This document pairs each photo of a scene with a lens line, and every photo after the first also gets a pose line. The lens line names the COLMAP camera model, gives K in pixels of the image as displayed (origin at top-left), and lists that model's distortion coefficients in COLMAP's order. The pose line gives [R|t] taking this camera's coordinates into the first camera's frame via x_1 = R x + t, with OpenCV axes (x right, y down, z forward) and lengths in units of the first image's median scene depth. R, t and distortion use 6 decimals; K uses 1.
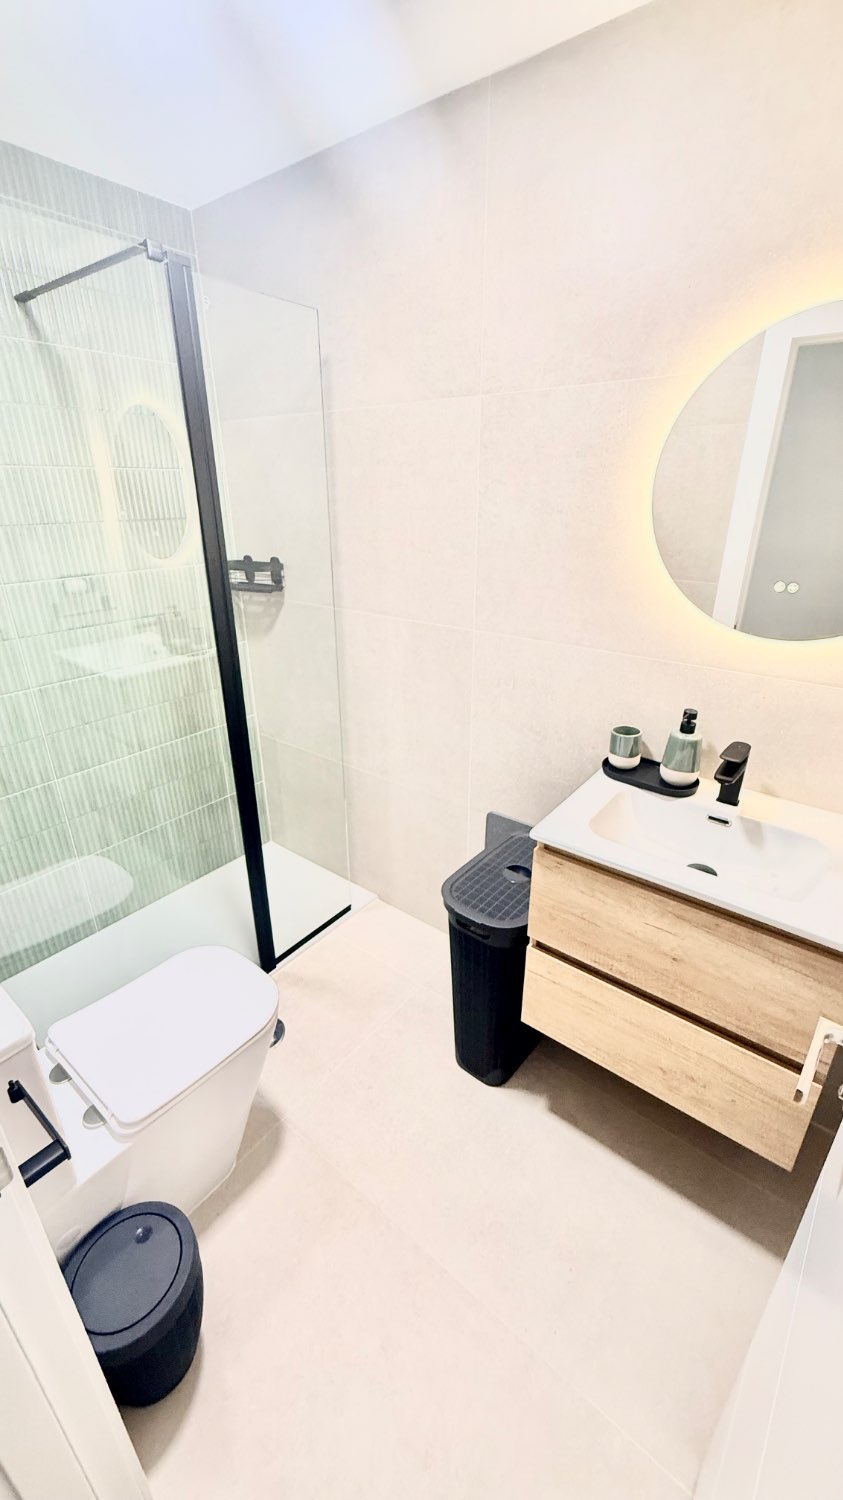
lens RADIAL K [[601.0, 0, 423.1], [0, 601.0, 745.7], [0, 0, 1]] dist [0.001032, 0.000024]
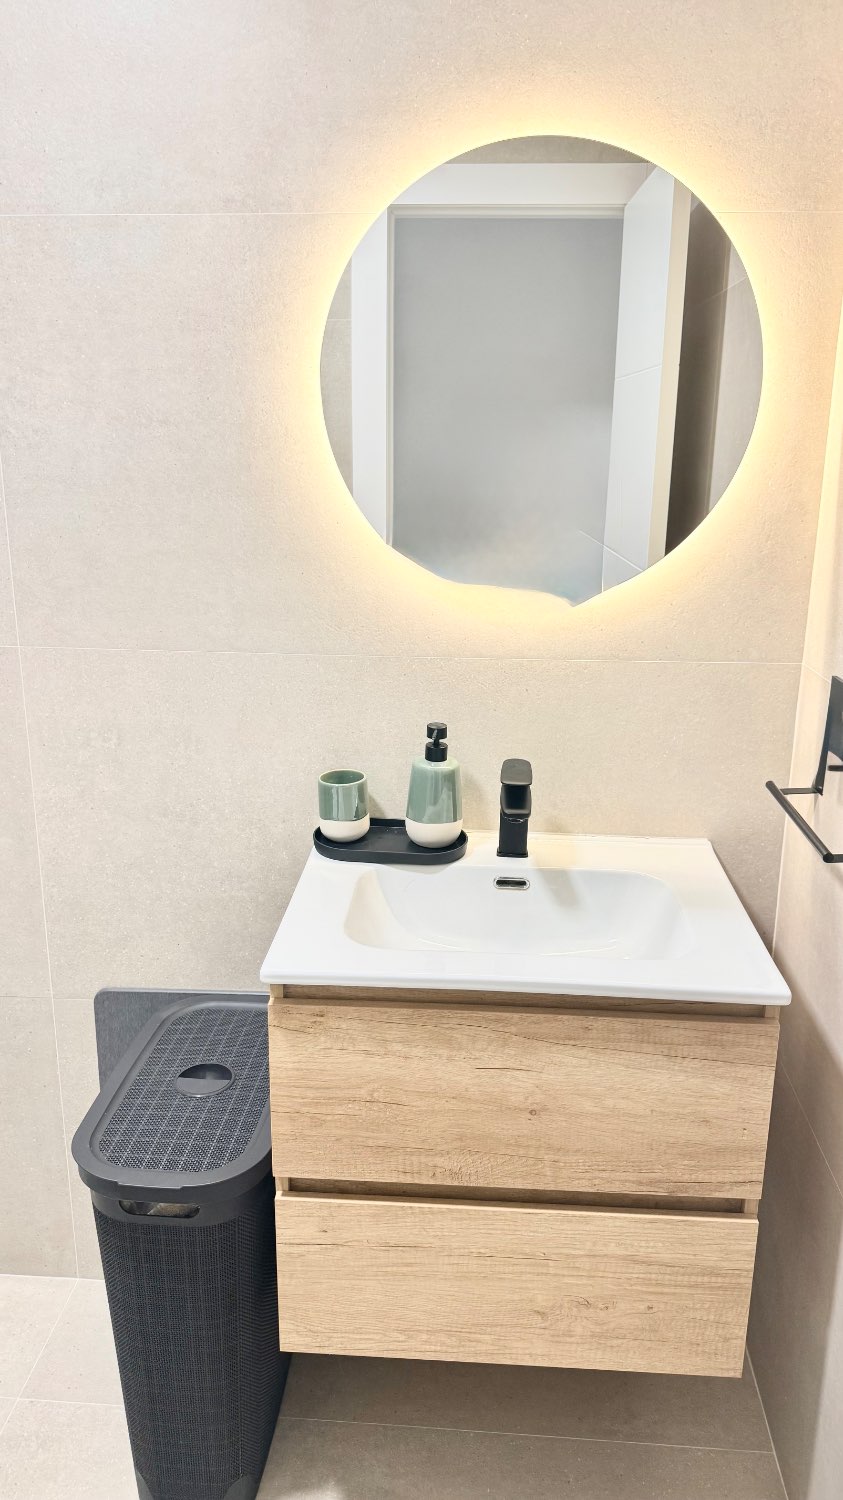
lens RADIAL K [[1059.9, 0, 419.8], [0, 1059.9, 747.3], [0, 0, 1]] dist [0.093464, -0.154415]
pose [[0.829682, -0.143765, 0.539407, -0.175734], [0.210981, 0.975356, -0.064561, 0.033026], [-0.516832, 0.167370, 0.839566, 0.068594]]
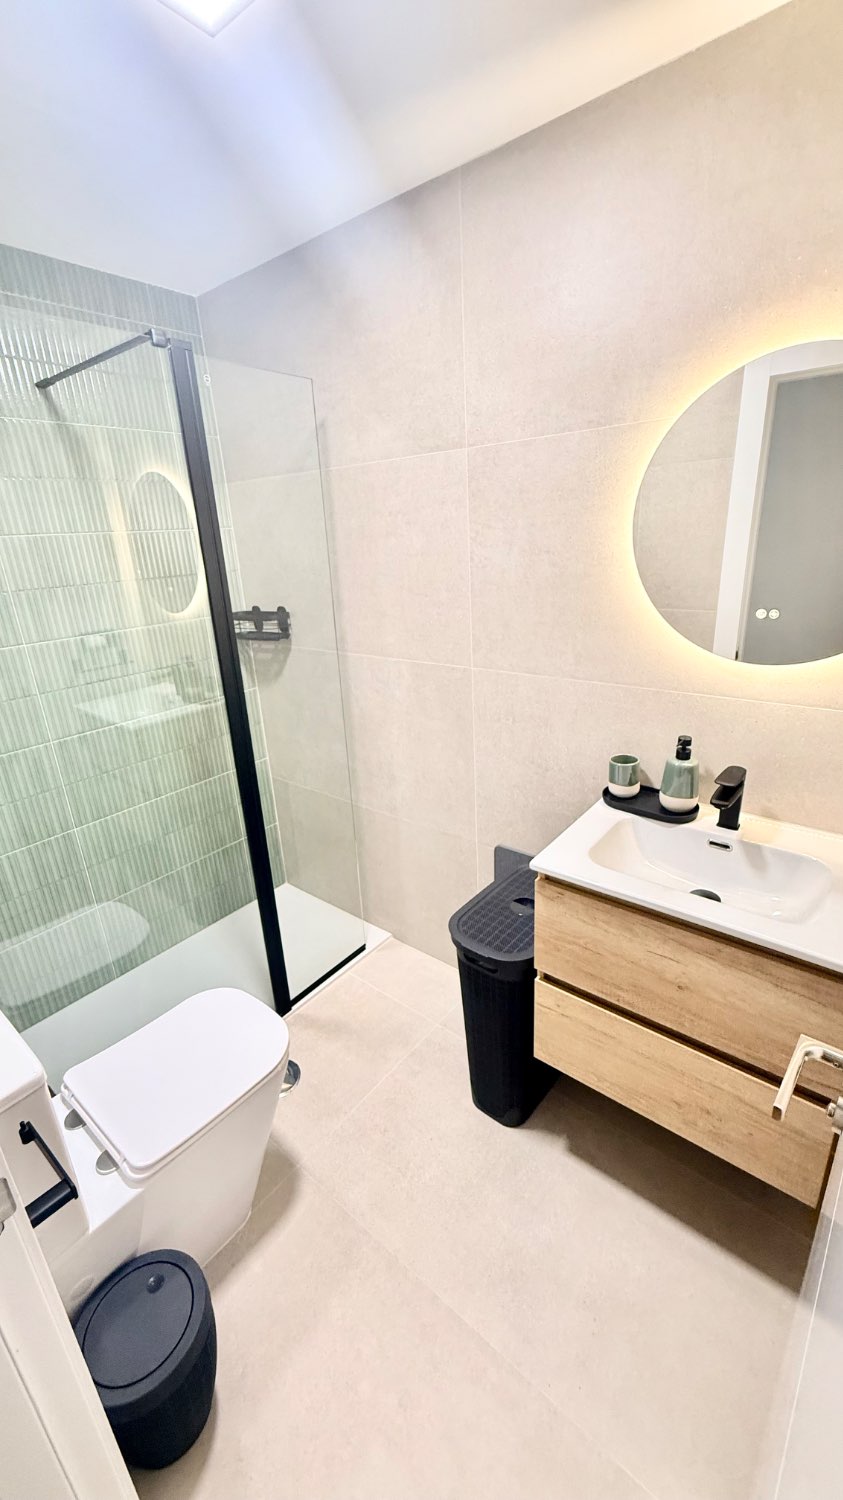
lens RADIAL K [[601.0, 0, 423.1], [0, 601.0, 745.7], [0, 0, 1]] dist [0.001032, 0.000024]
pose [[0.998734, -0.039325, -0.031380, 0.034306], [0.037284, 0.997306, -0.063172, 0.003360], [0.033780, 0.061922, 0.997509, -0.026084]]
